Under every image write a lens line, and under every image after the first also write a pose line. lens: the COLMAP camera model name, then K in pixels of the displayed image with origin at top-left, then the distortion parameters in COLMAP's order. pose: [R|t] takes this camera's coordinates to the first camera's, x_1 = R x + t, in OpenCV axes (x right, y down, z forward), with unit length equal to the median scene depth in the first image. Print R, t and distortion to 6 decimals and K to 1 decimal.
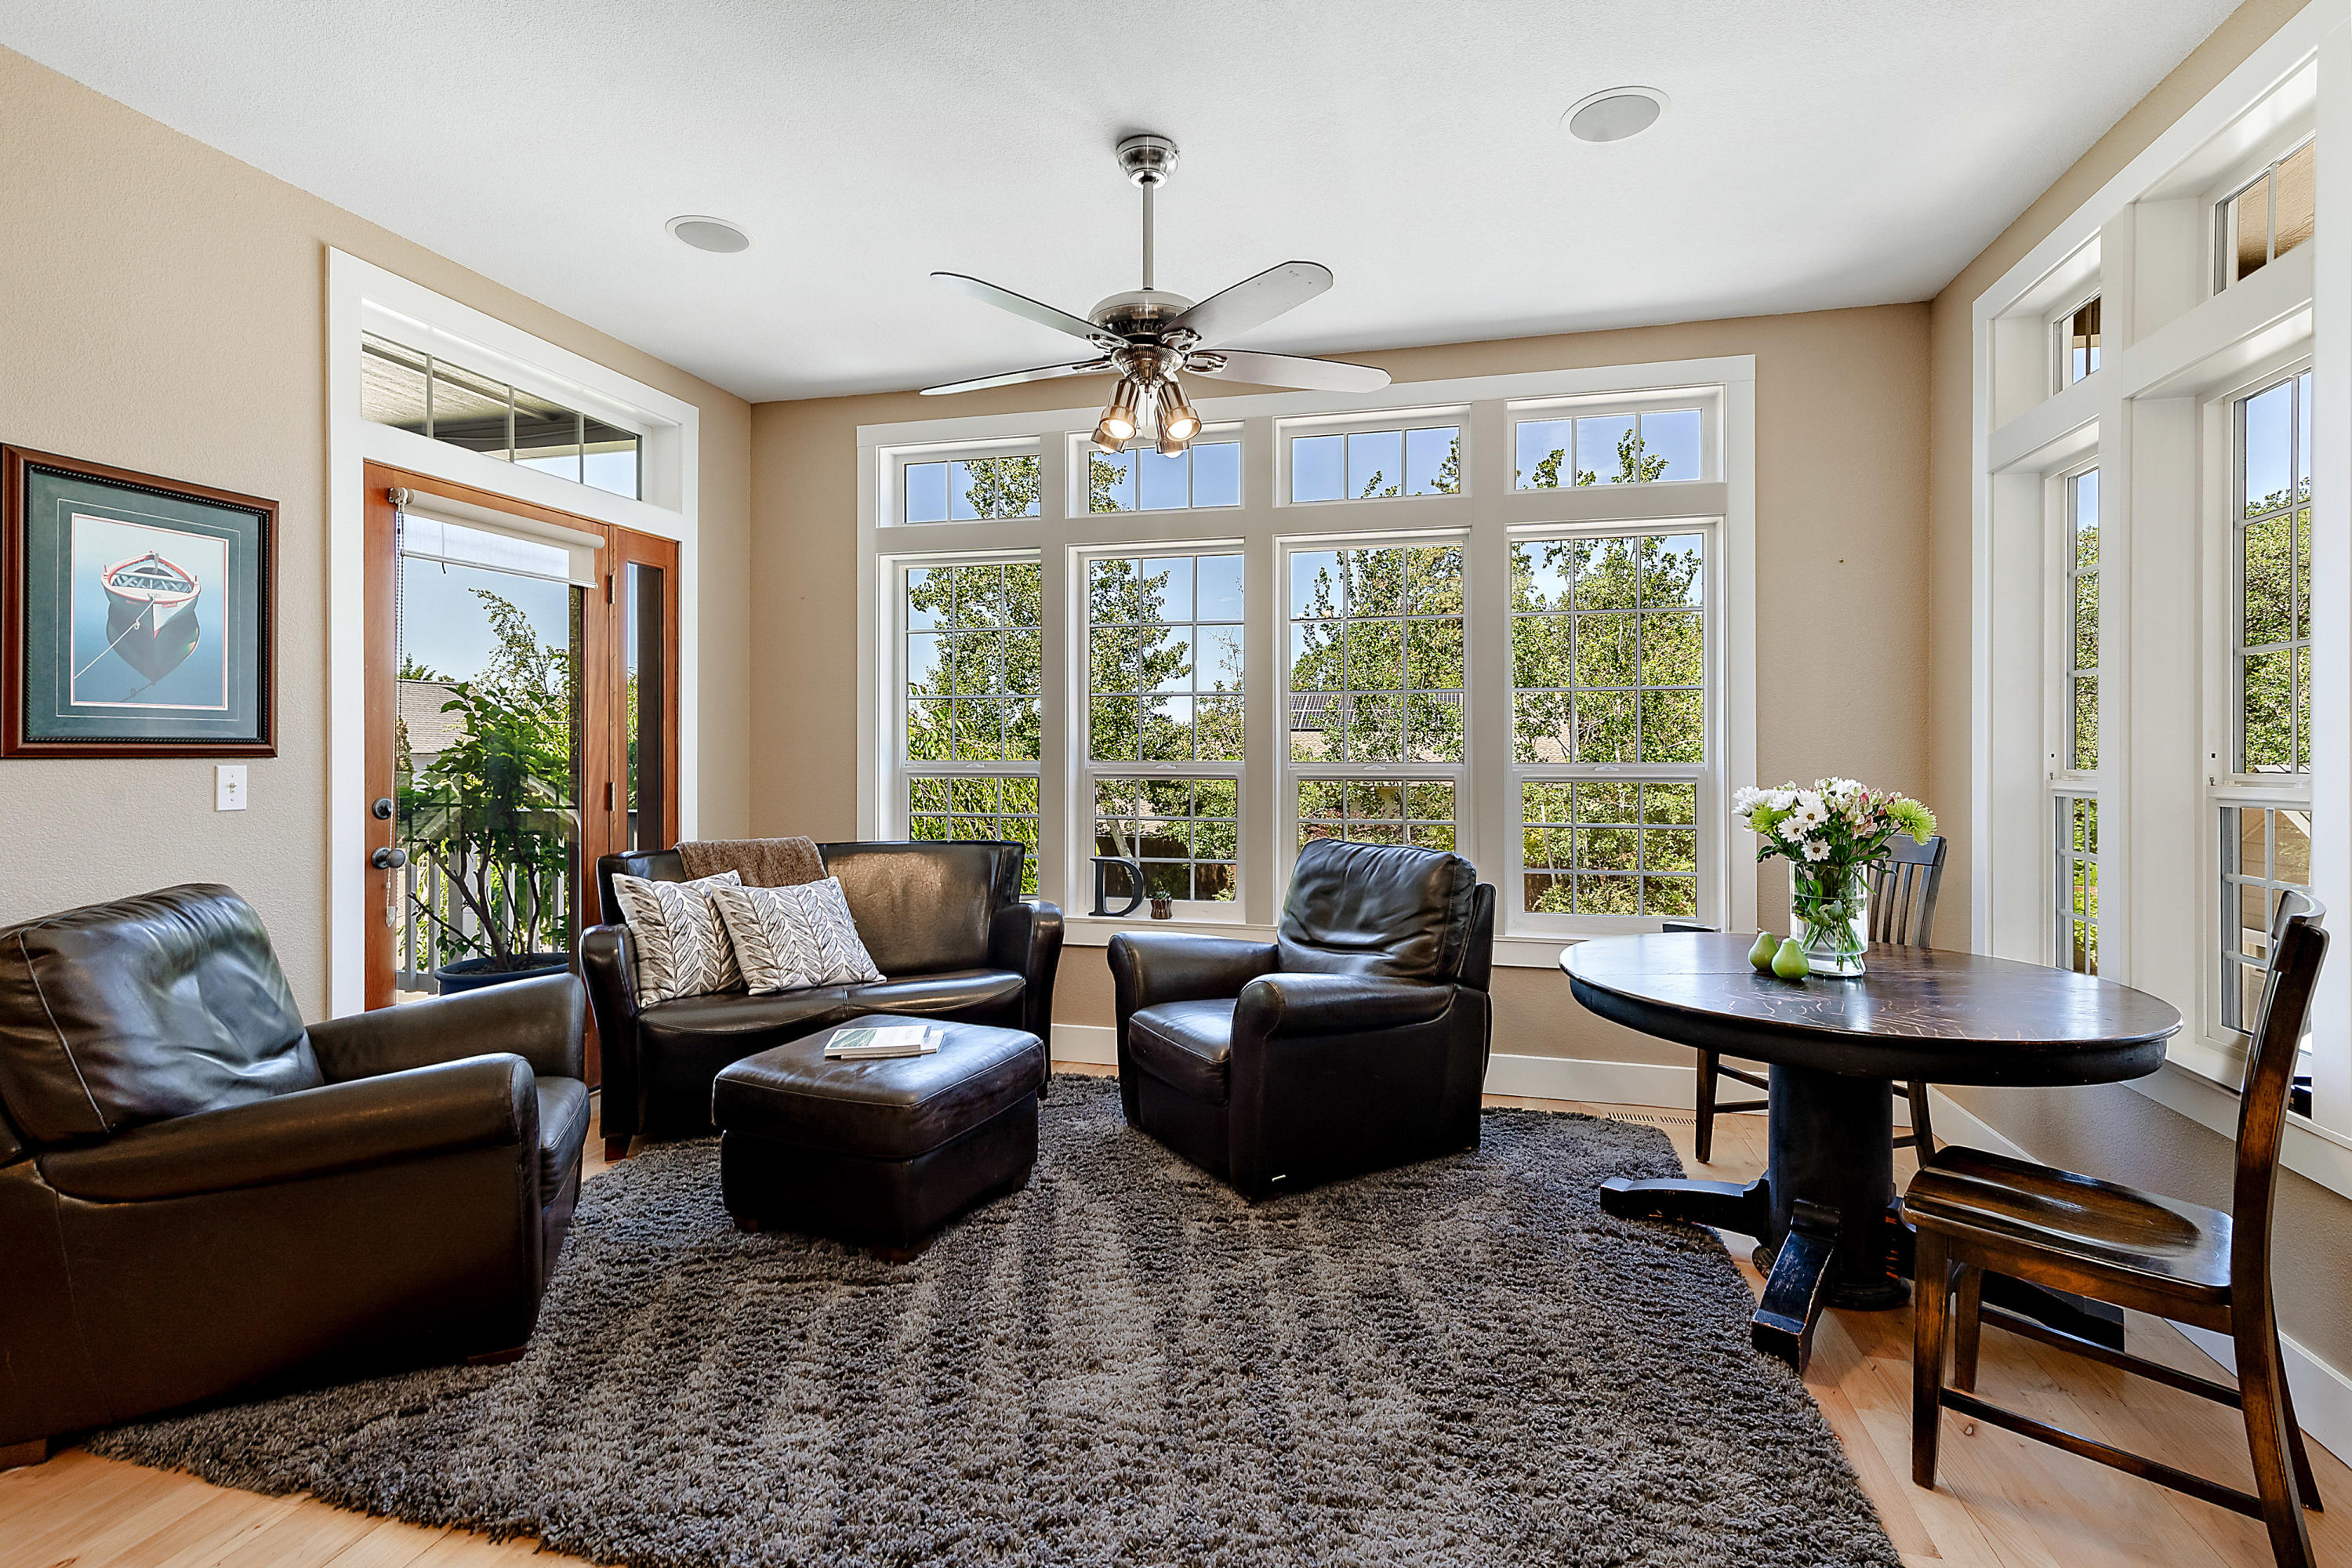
lens RADIAL K [[1090.7, 0, 1183.8], [0, 1090.7, 748.9], [0, 0, 1]] dist [0.016564, -0.000090]
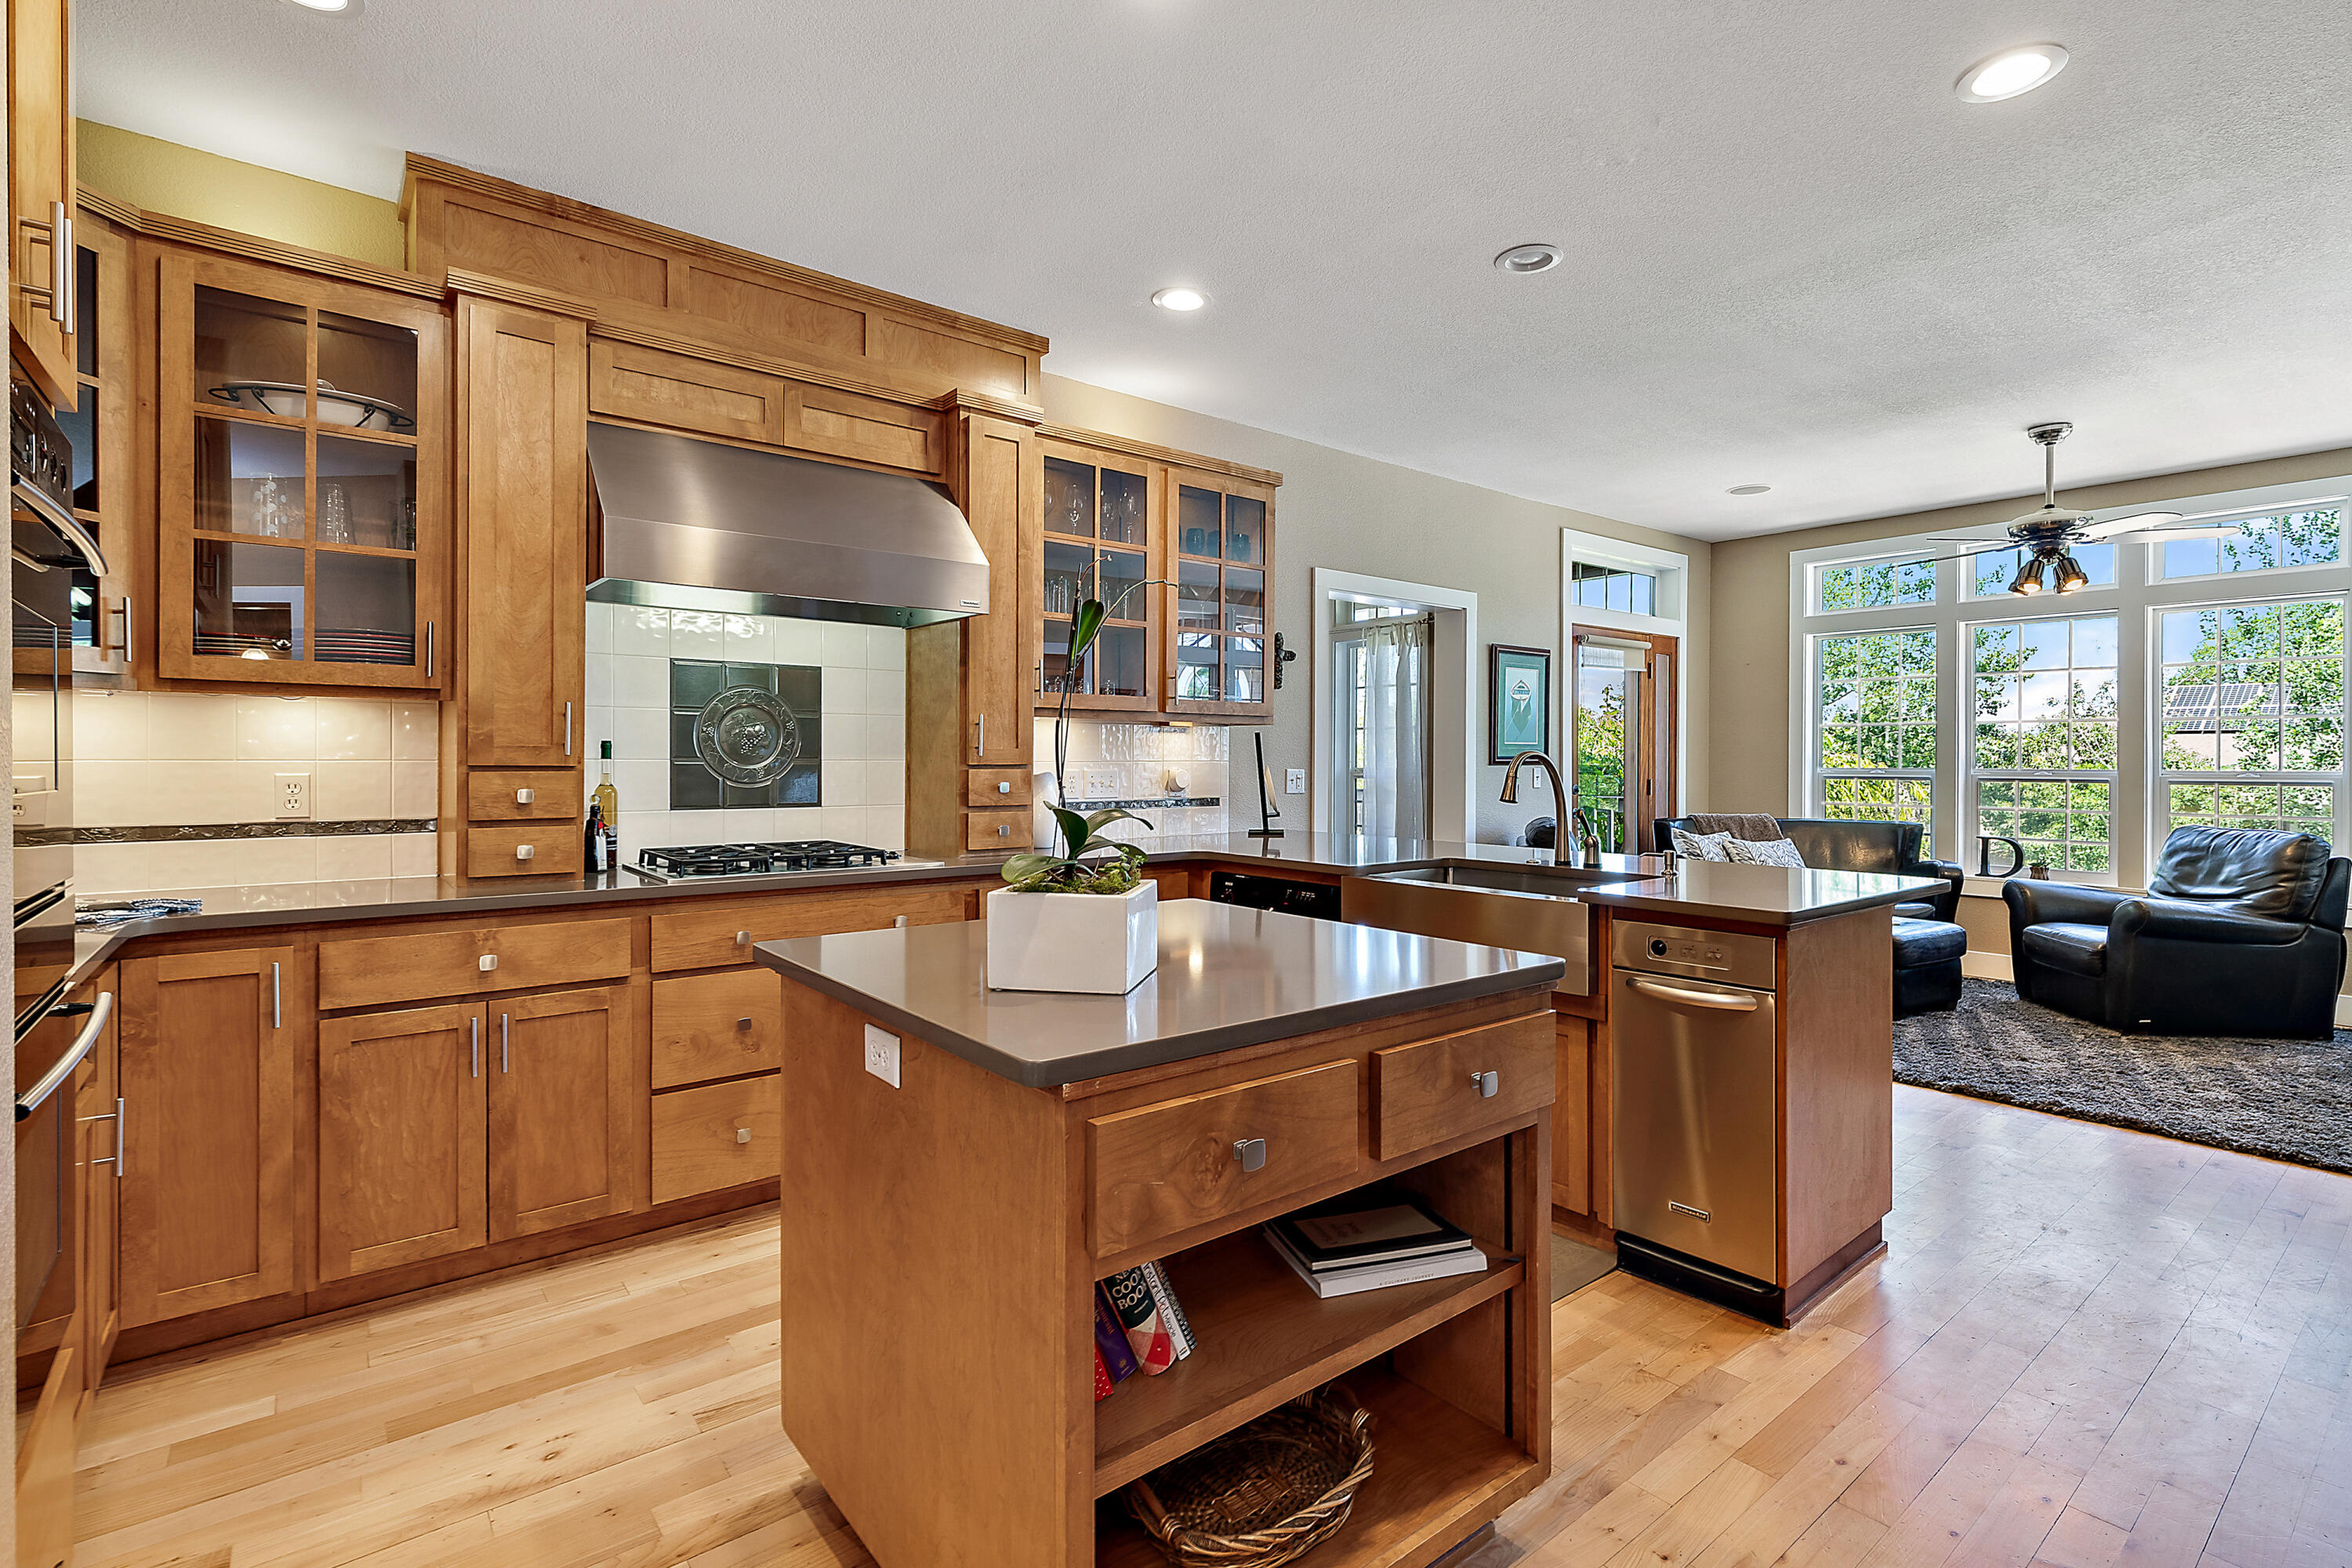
lens RADIAL K [[1087.8, 0, 1201.9], [0, 1087.8, 764.2], [0, 0, 1]] dist [0.009733, -0.000196]
pose [[0.803762, 0.004749, -0.594933, -0.070647], [-0.000469, 0.999973, 0.007348, -0.008207], [0.594951, -0.005627, 0.803742, -1.110493]]
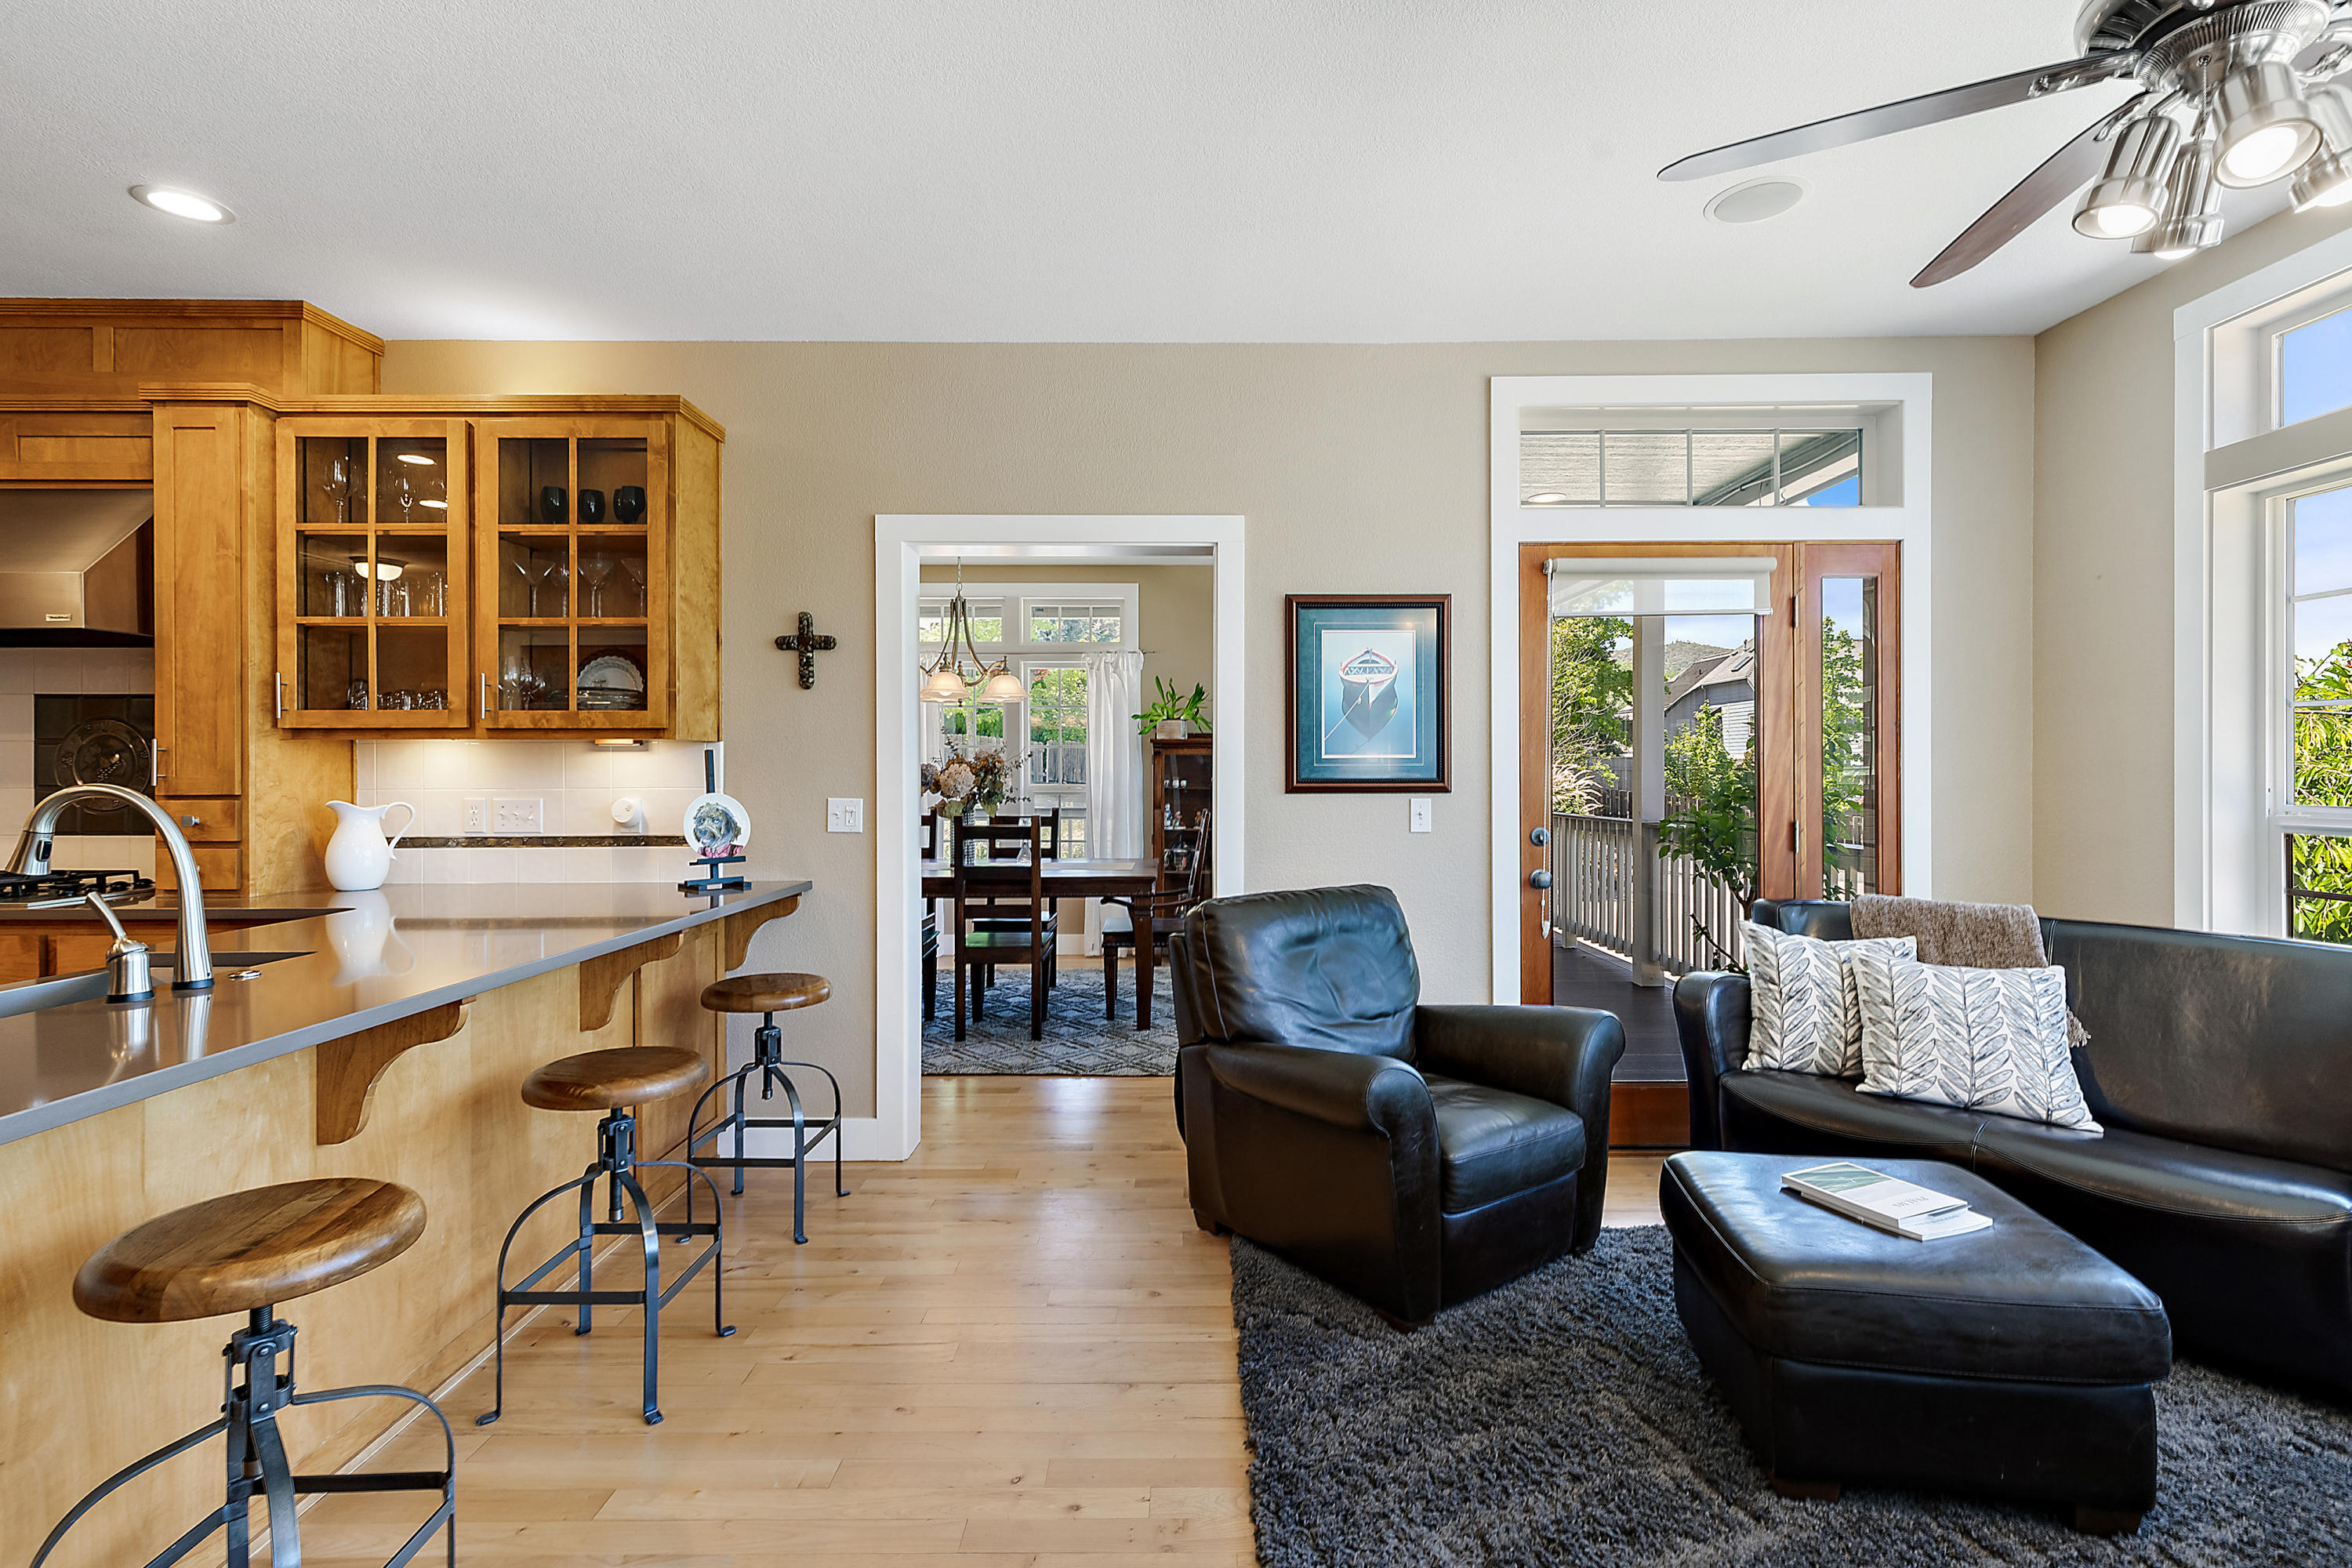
lens RADIAL K [[1075.1, 0, 1178.3], [0, 1075.1, 770.0], [0, 0, 1]] dist [0.006679, -0.000538]
pose [[0.249717, -0.001354, -0.968318, 0.291470], [0.004092, 0.999992, -0.000343, -0.018377], [0.968310, -0.003876, 0.249720, 0.354094]]
